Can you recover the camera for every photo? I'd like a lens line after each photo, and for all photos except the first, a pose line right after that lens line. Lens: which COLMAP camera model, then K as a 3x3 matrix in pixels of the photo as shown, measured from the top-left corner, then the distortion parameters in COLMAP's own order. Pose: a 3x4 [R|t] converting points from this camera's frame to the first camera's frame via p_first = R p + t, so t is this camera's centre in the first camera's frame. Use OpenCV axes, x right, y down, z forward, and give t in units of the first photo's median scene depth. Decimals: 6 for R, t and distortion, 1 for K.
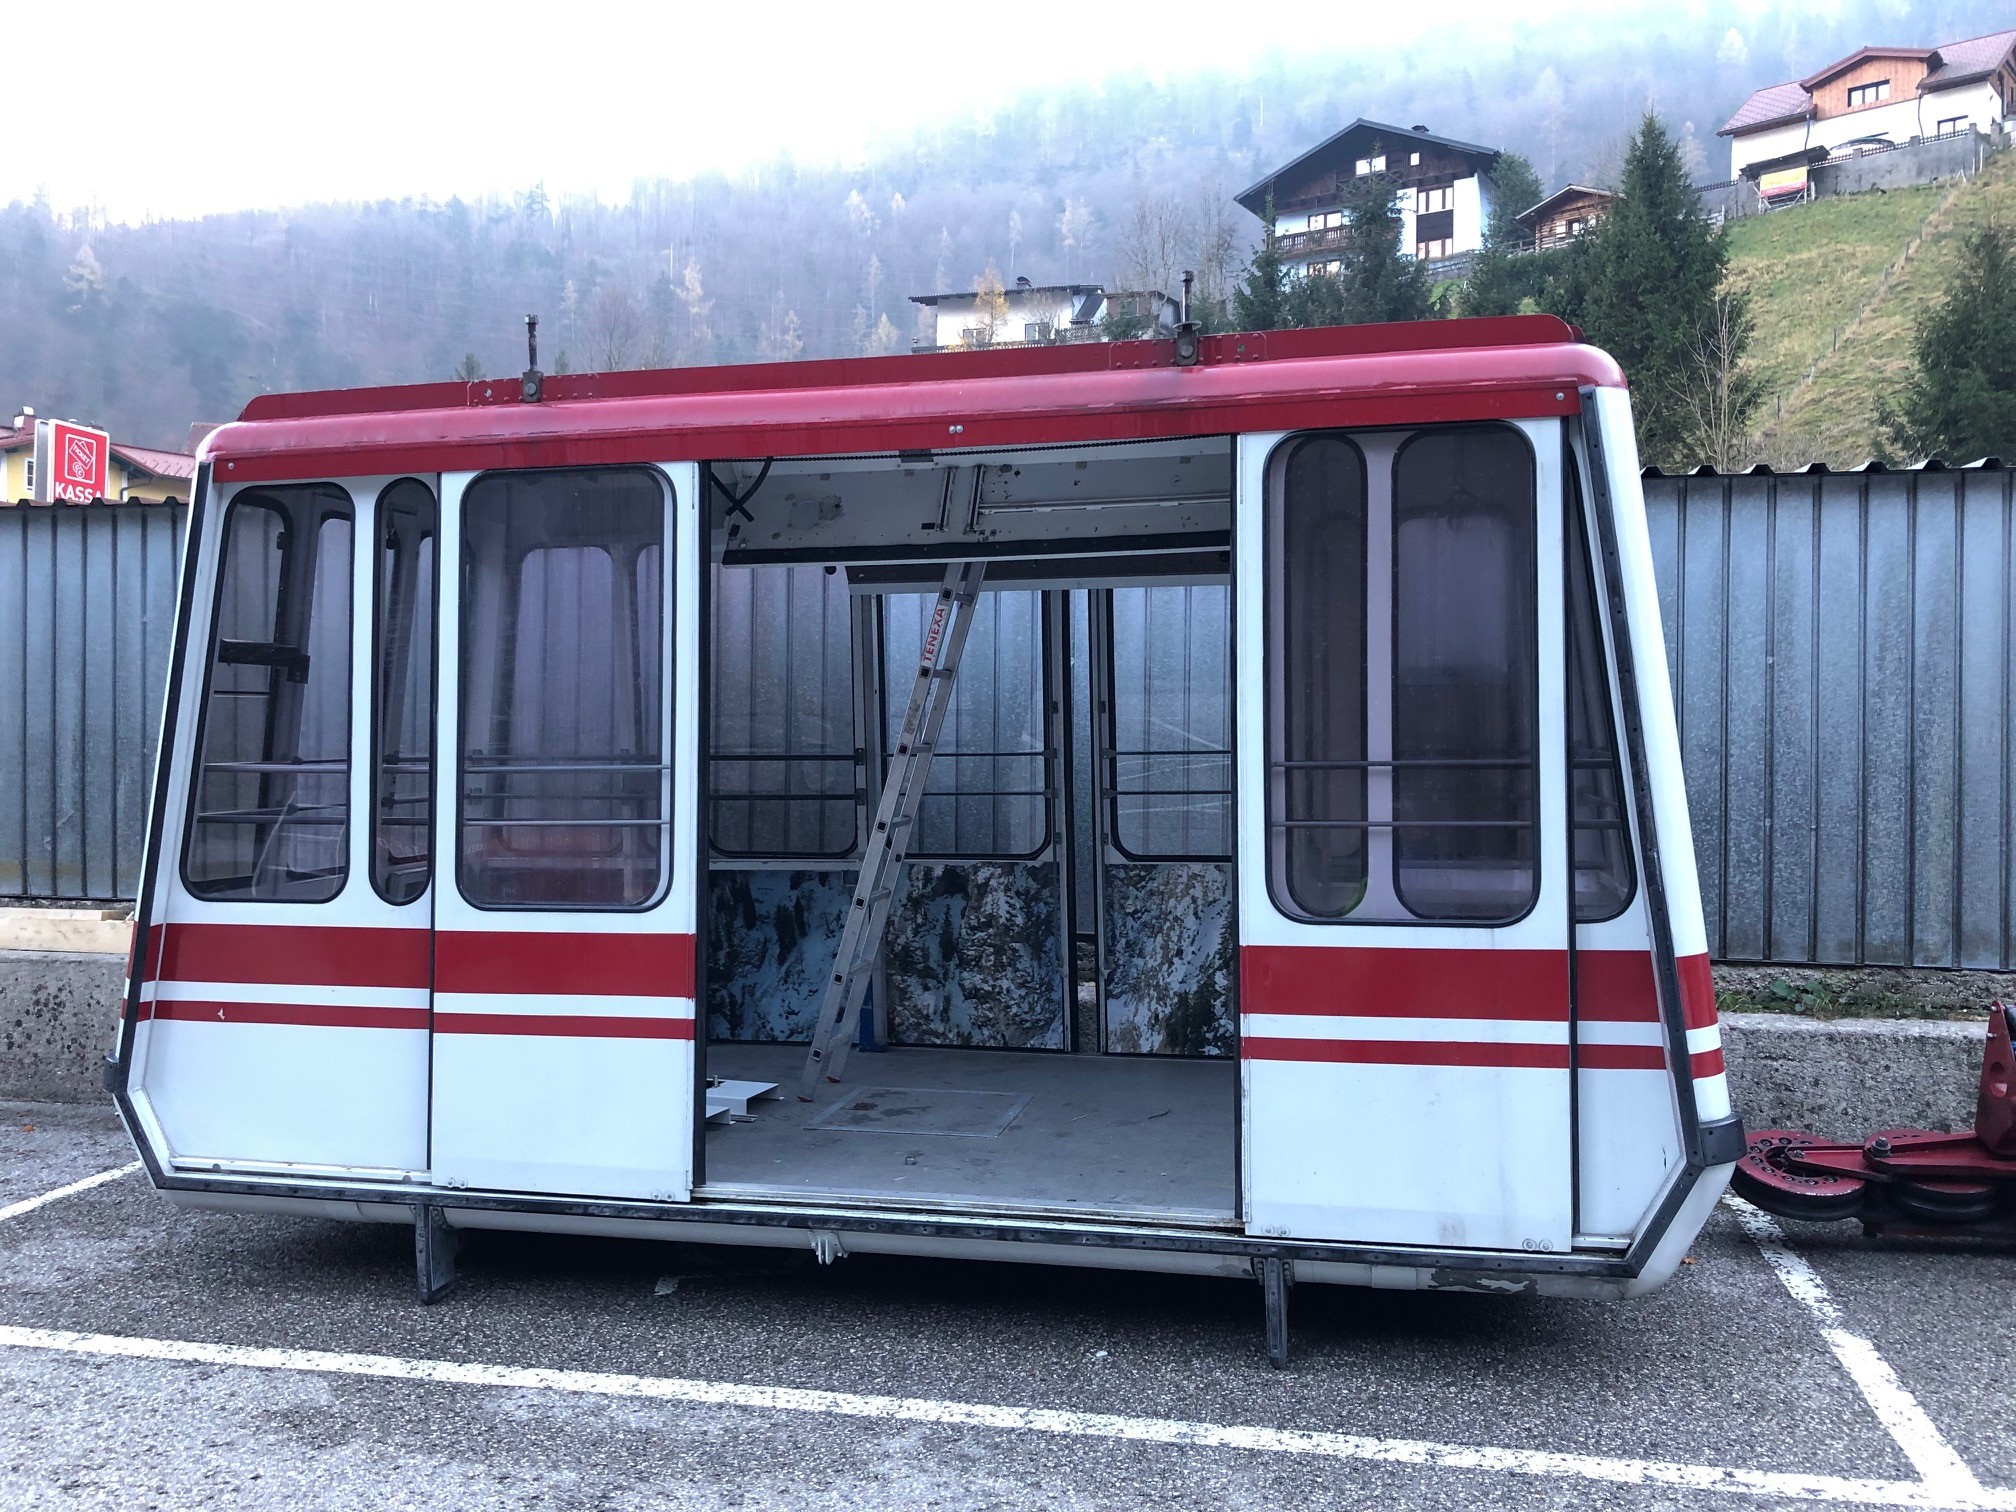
lens RADIAL K [[1630.1, 0, 1008.0], [0, 1630.1, 756.0], [0, 0, 1]] dist [0.013386, -0.010008]
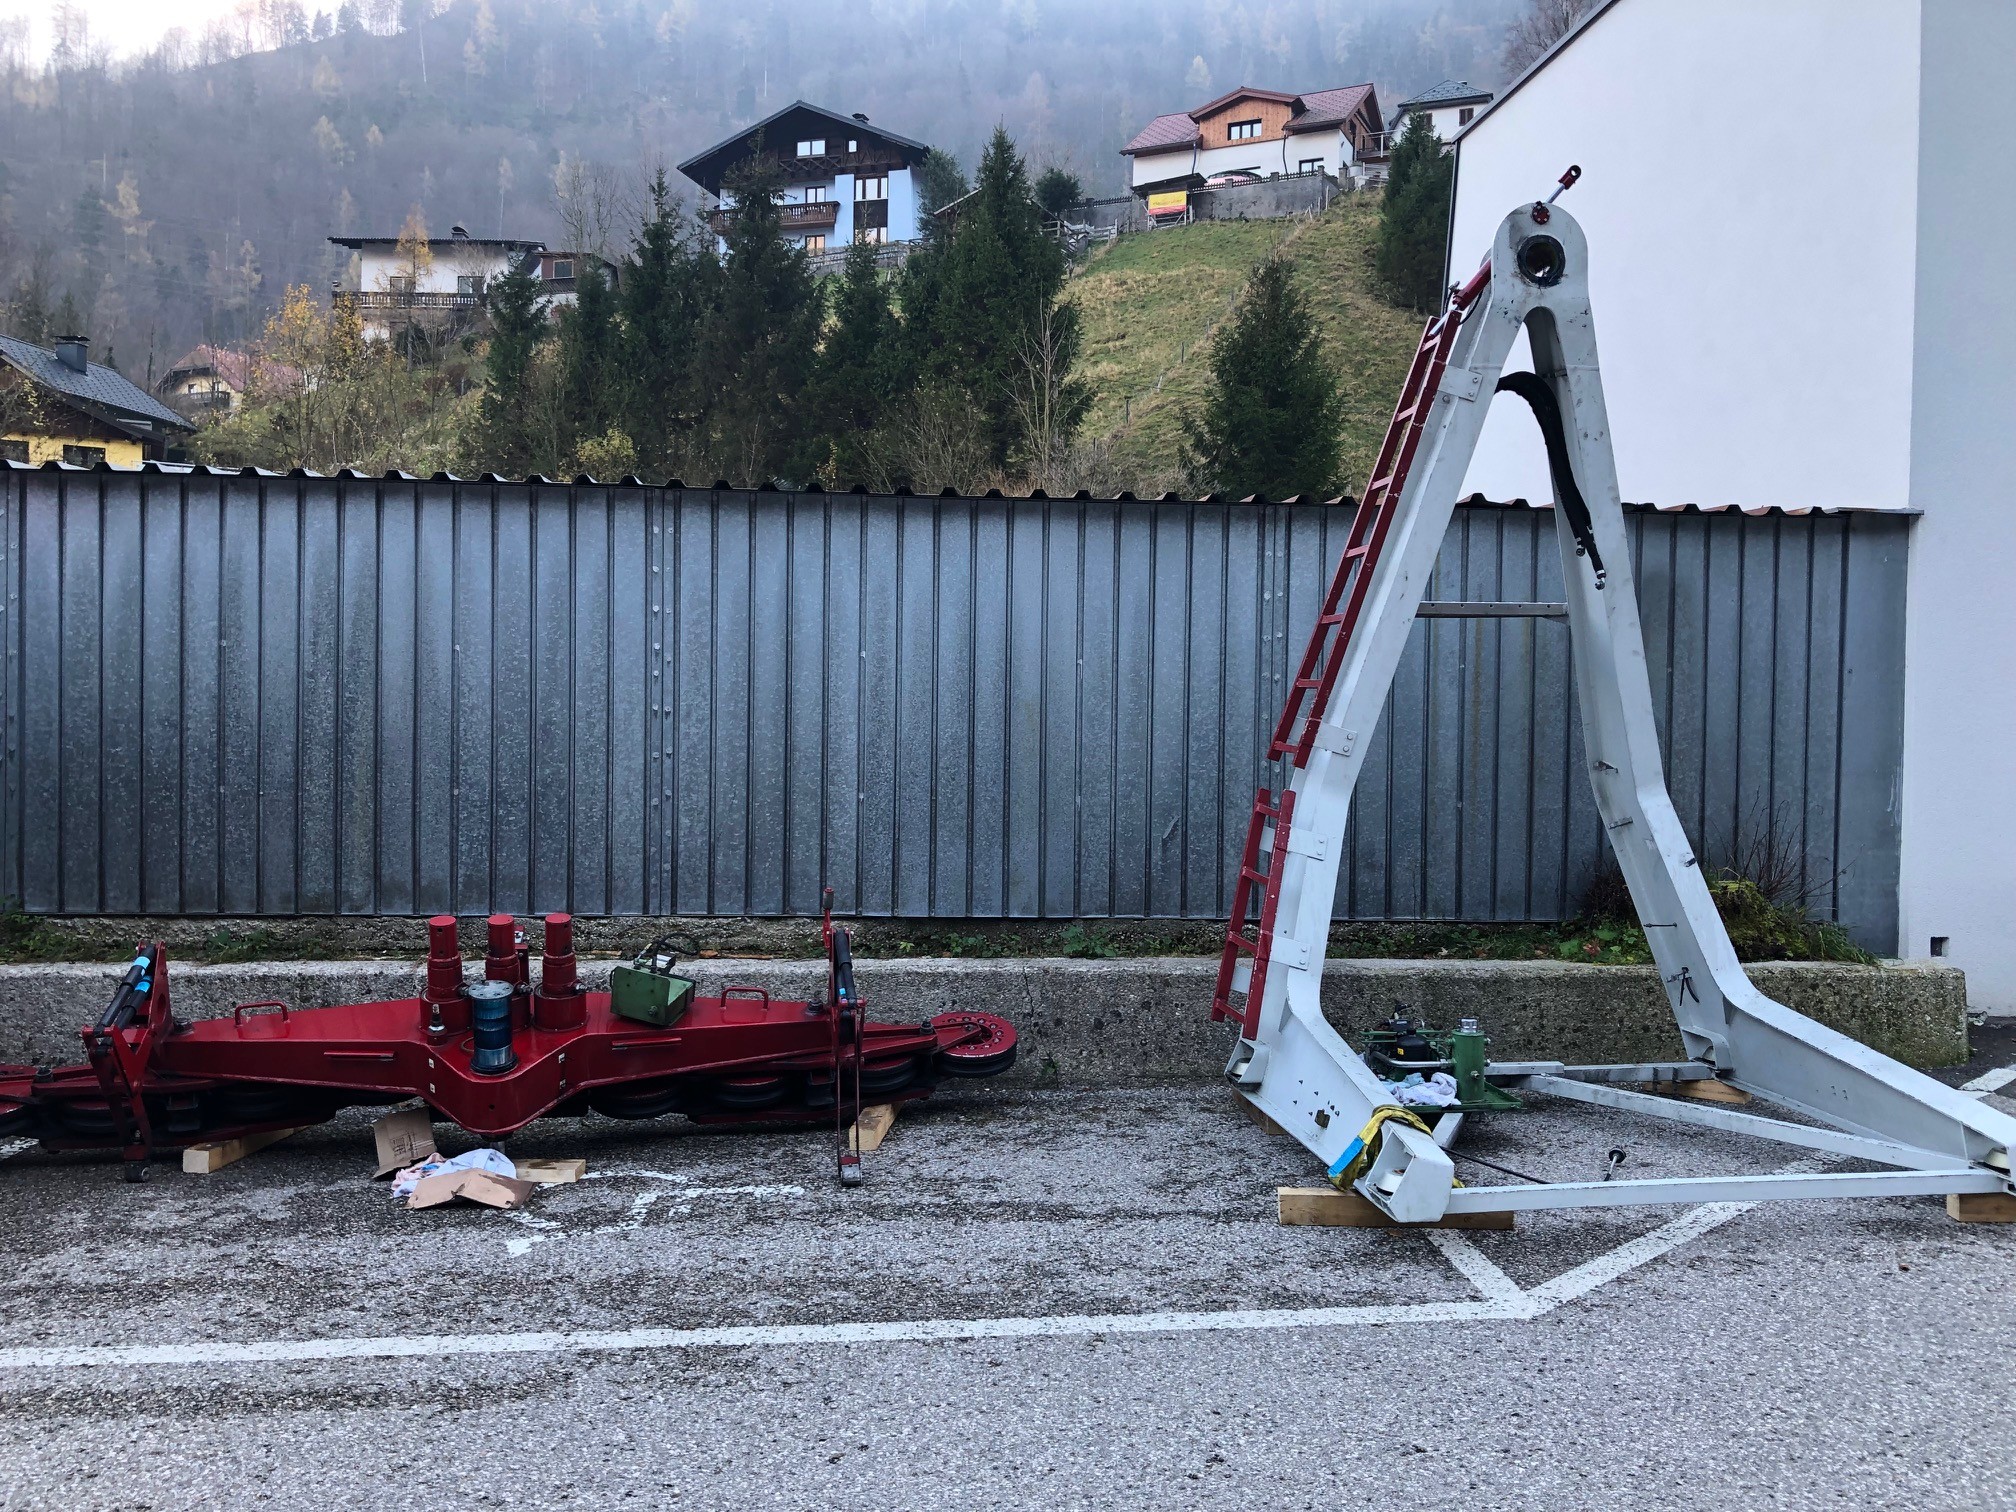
lens RADIAL K [[1626.9, 0, 974.5], [0, 1626.9, 756.9], [0, 0, 1]] dist [0.015758, -0.004274]
pose [[0.960835, -0.001229, 0.277118, 0.054000], [-0.003761, 0.999840, 0.017476, -0.000219], [-0.277095, -0.017834, 0.960677, -0.017168]]
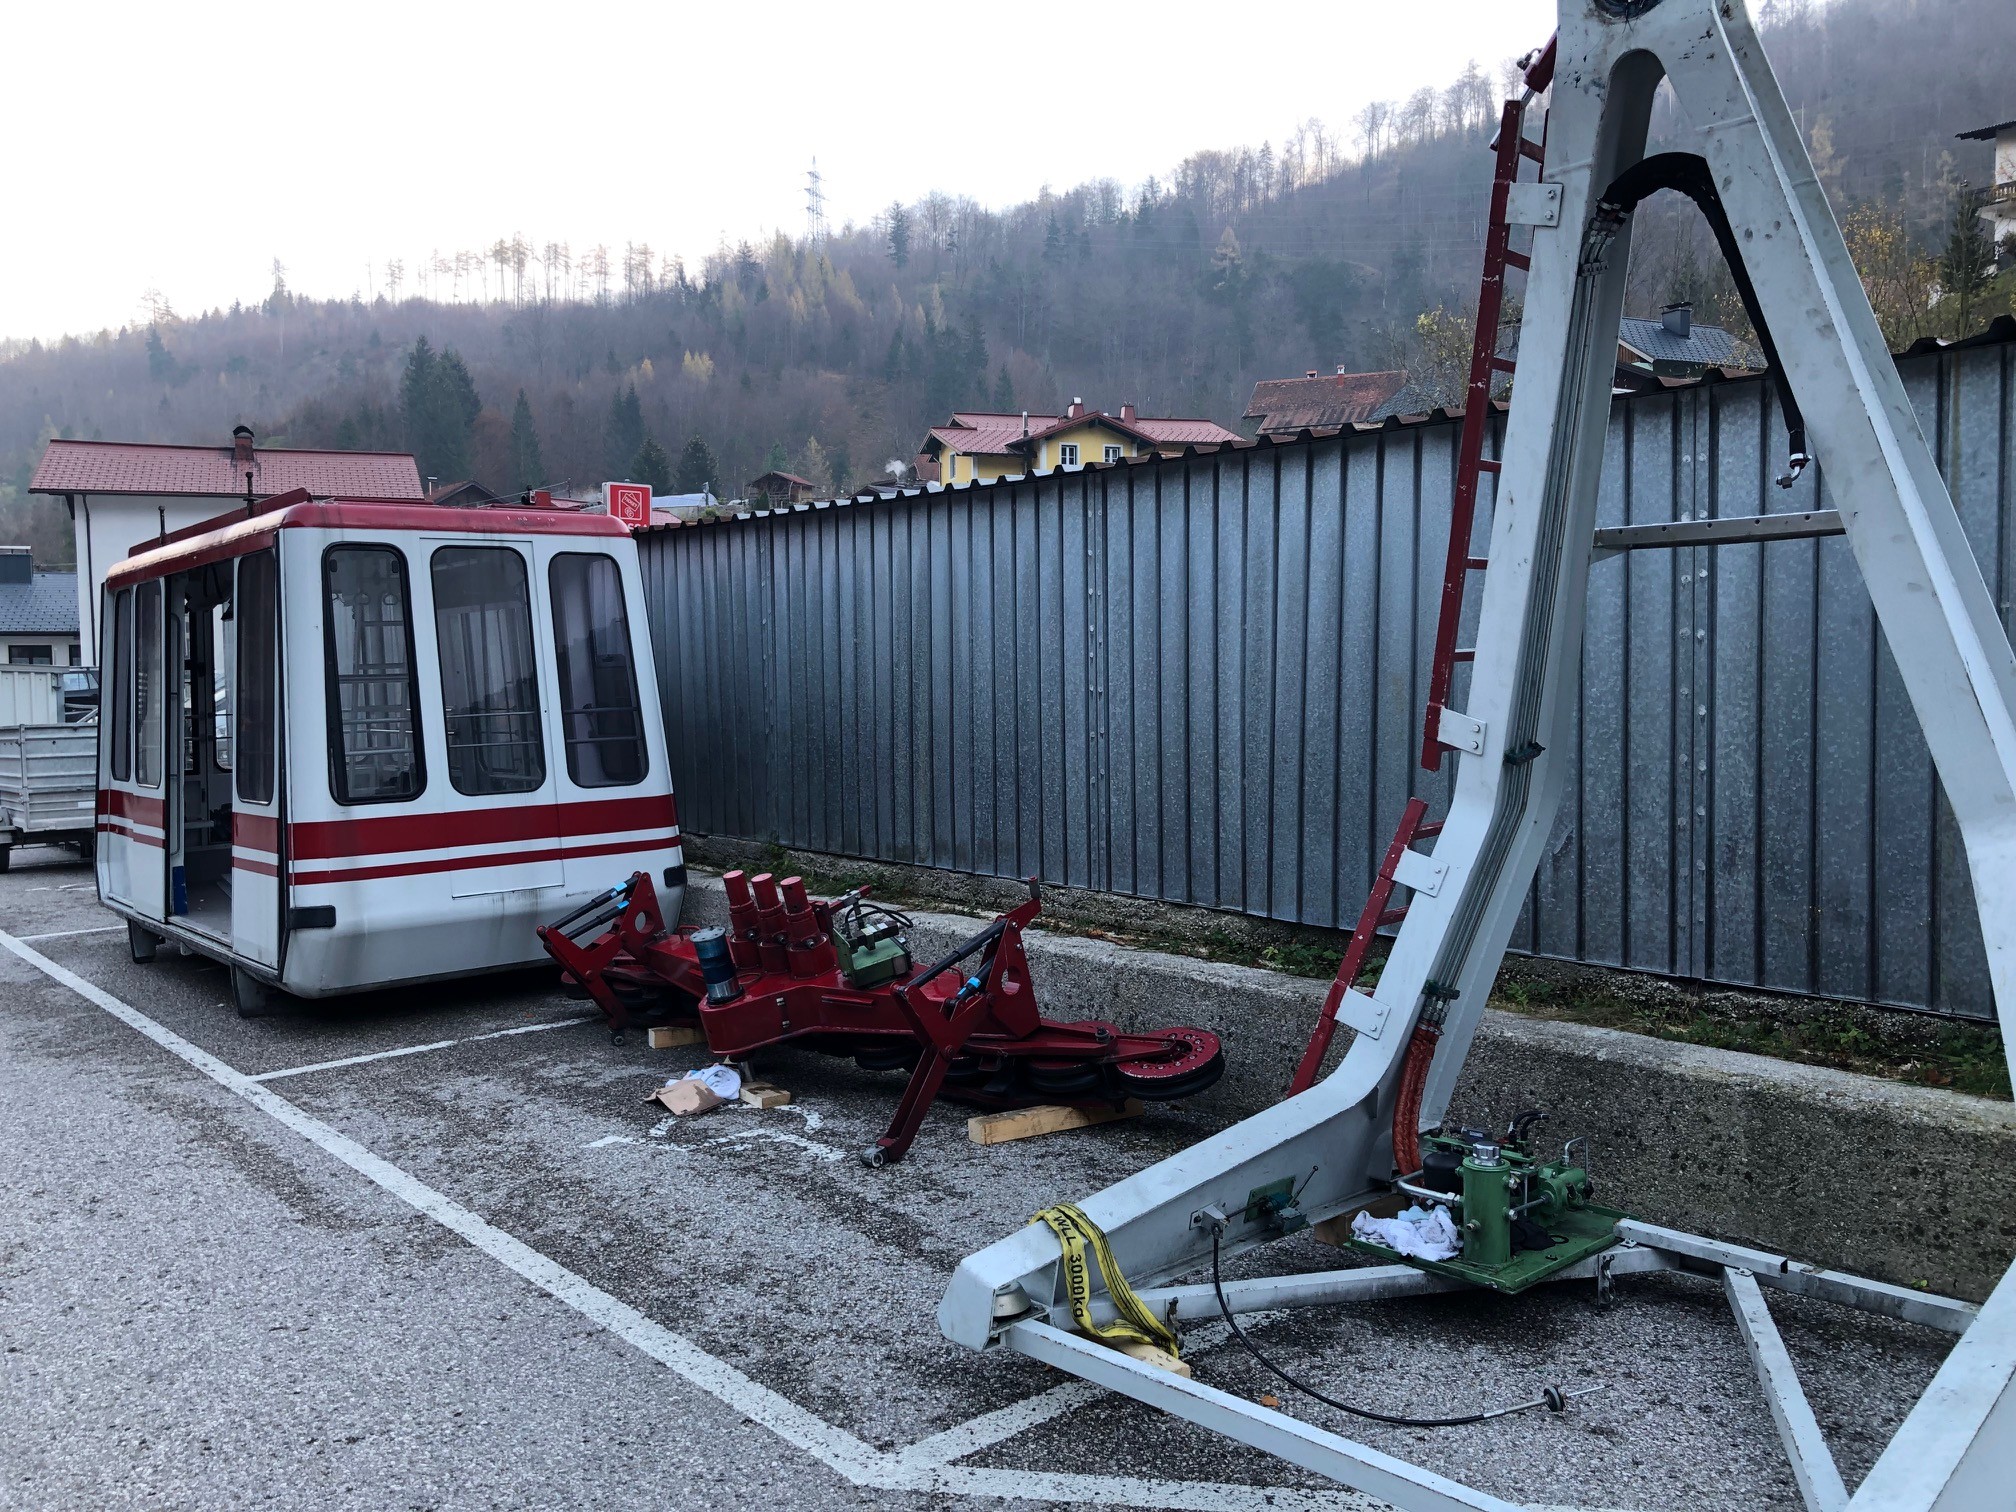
lens RADIAL K [[1621.3, 0, 1005.8], [0, 1621.3, 780.1], [0, 0, 1]] dist [0.015886, -0.012420]
pose [[0.789508, 0.025917, -0.613193, 0.116794], [0.014110, 0.998077, 0.060352, -0.001792], [0.613579, -0.056301, 0.787624, -0.000483]]
